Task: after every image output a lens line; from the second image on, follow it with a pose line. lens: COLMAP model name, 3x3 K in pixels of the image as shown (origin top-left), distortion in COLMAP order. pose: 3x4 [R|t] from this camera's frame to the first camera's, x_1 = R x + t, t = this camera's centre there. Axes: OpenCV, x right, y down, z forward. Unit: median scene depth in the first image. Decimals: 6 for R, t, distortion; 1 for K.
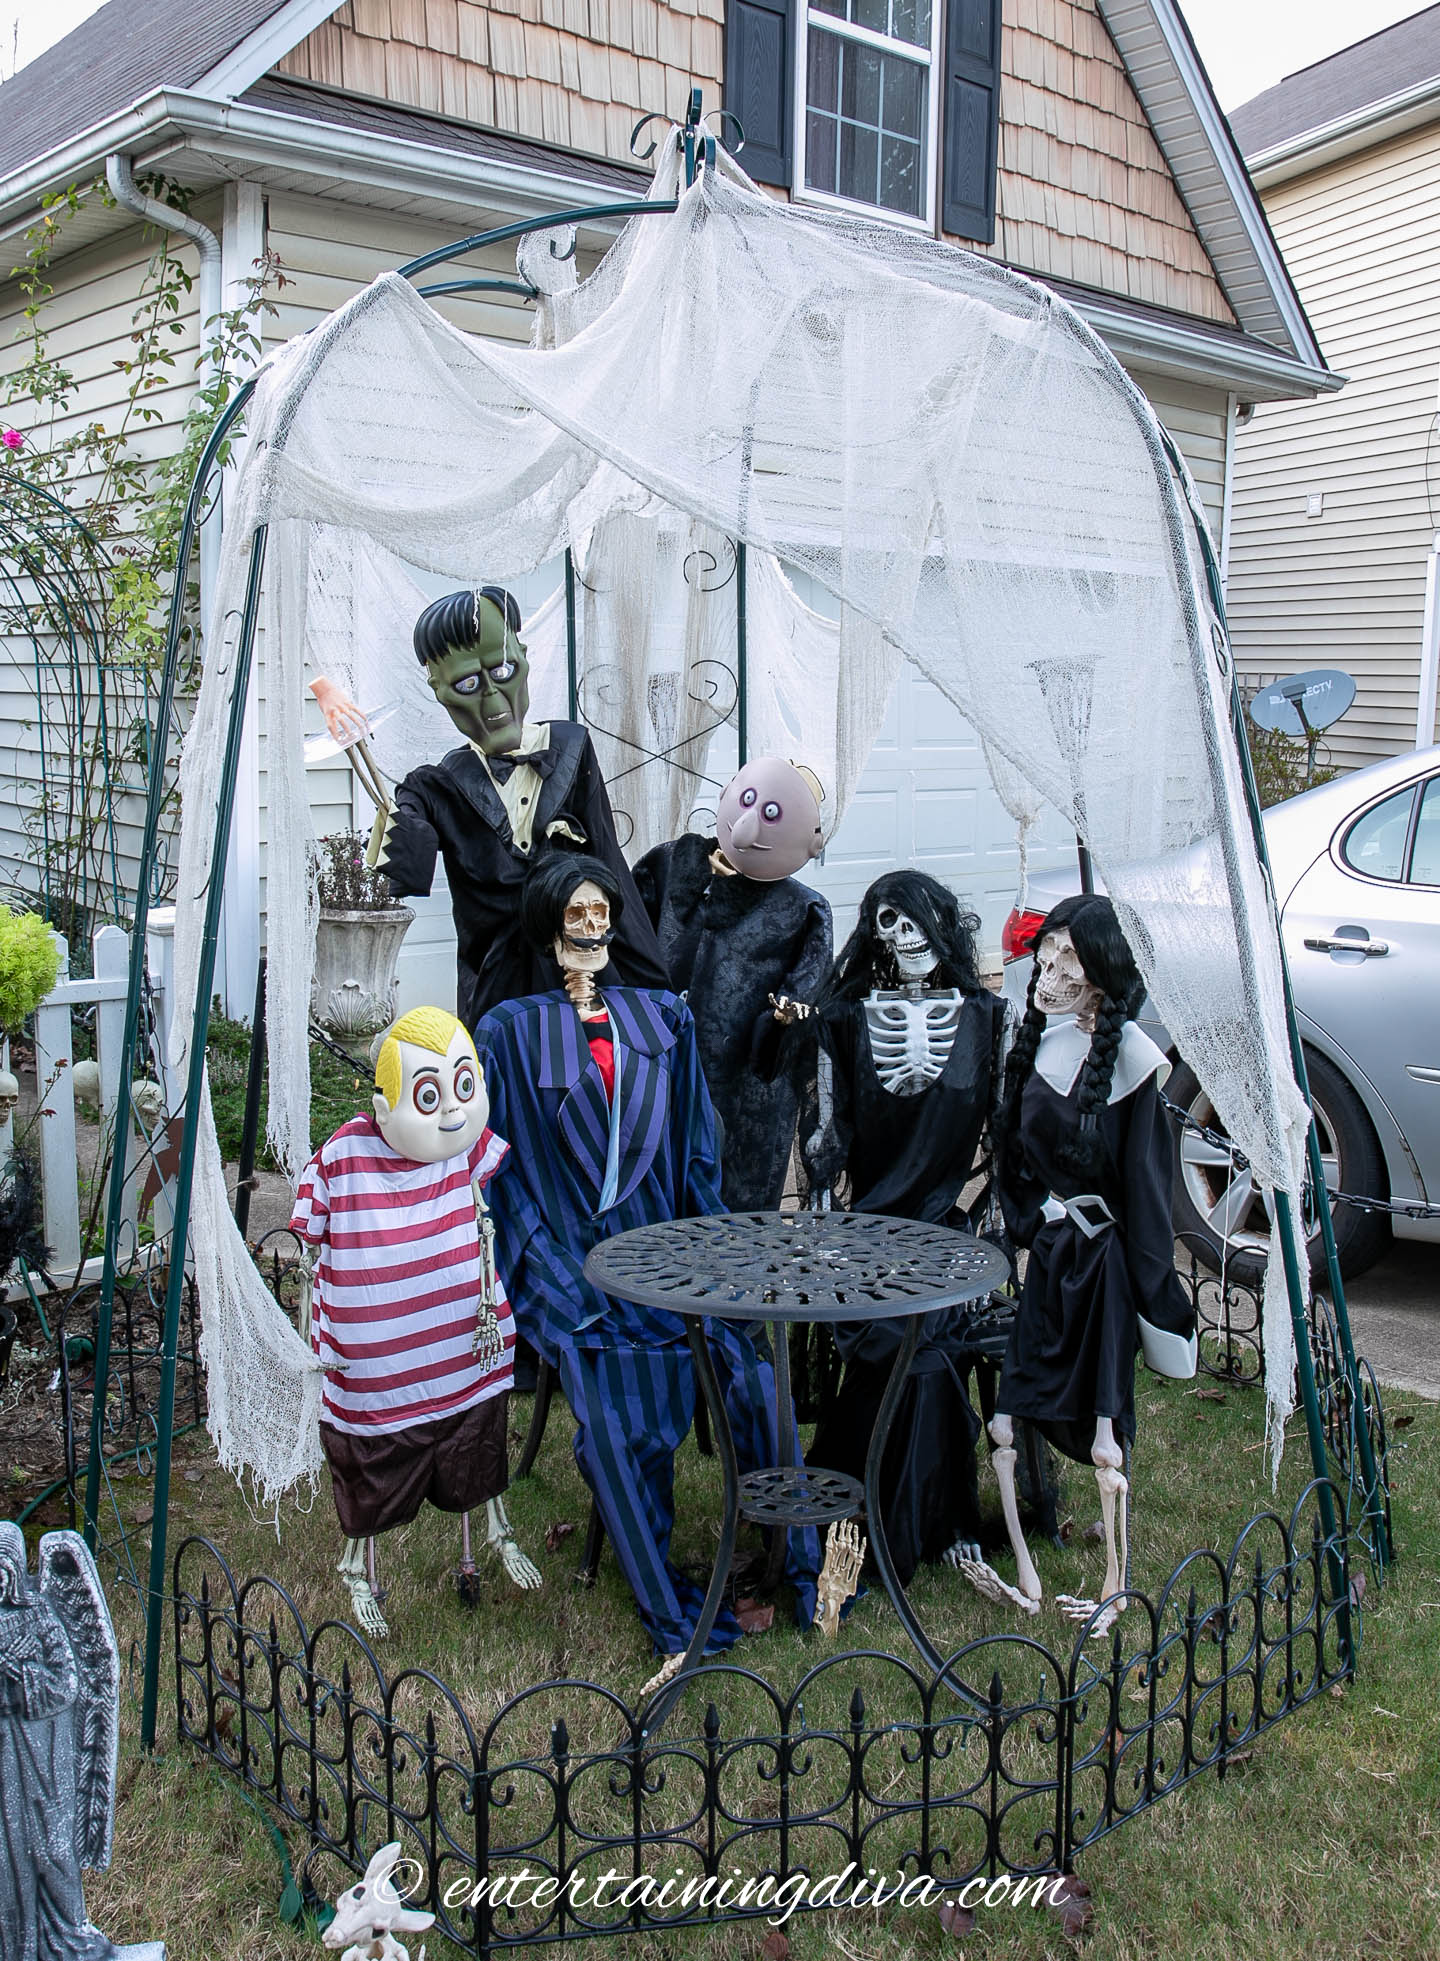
lens RADIAL K [[1888.0, 0, 720.4], [0, 1888.0, 936.2], [0, 0, 1]] dist [-0.121792, 0.136472]
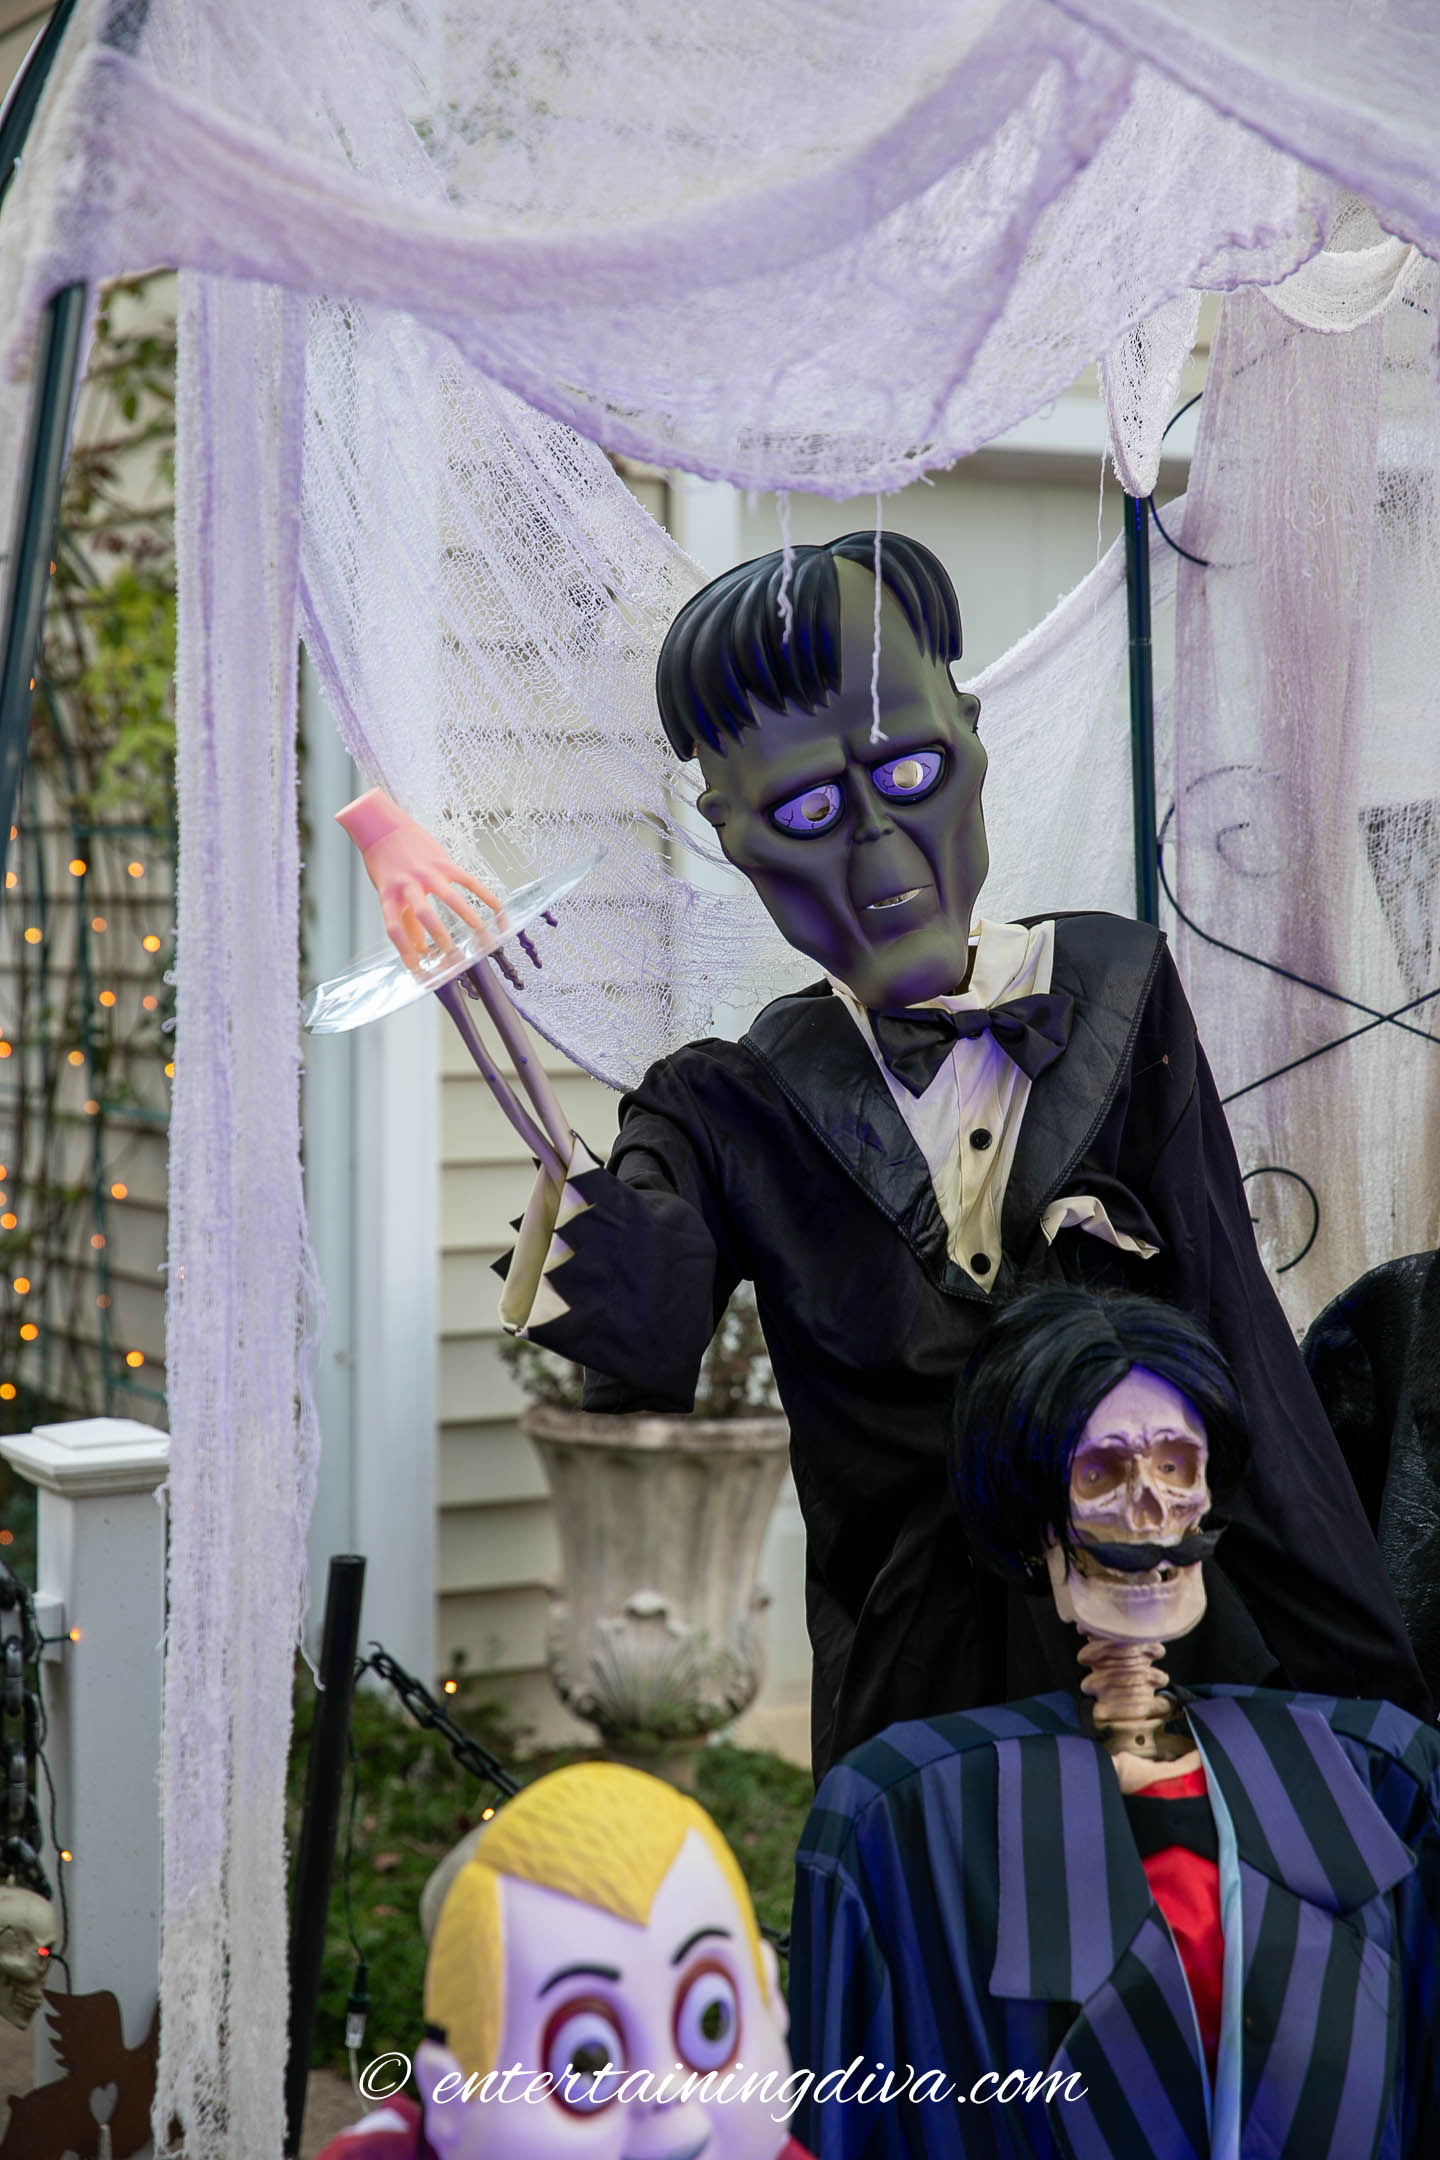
lens RADIAL K [[4020.7, 0, 720.0], [0, 4020.7, 1080.0], [0, 0, 1]] dist [0.213700, -0.057516]
pose [[0.974556, -0.008243, -0.223990, 0.018434], [-0.012019, 0.995964, -0.088944, -0.015552], [0.223820, 0.089373, 0.970524, 0.262927]]
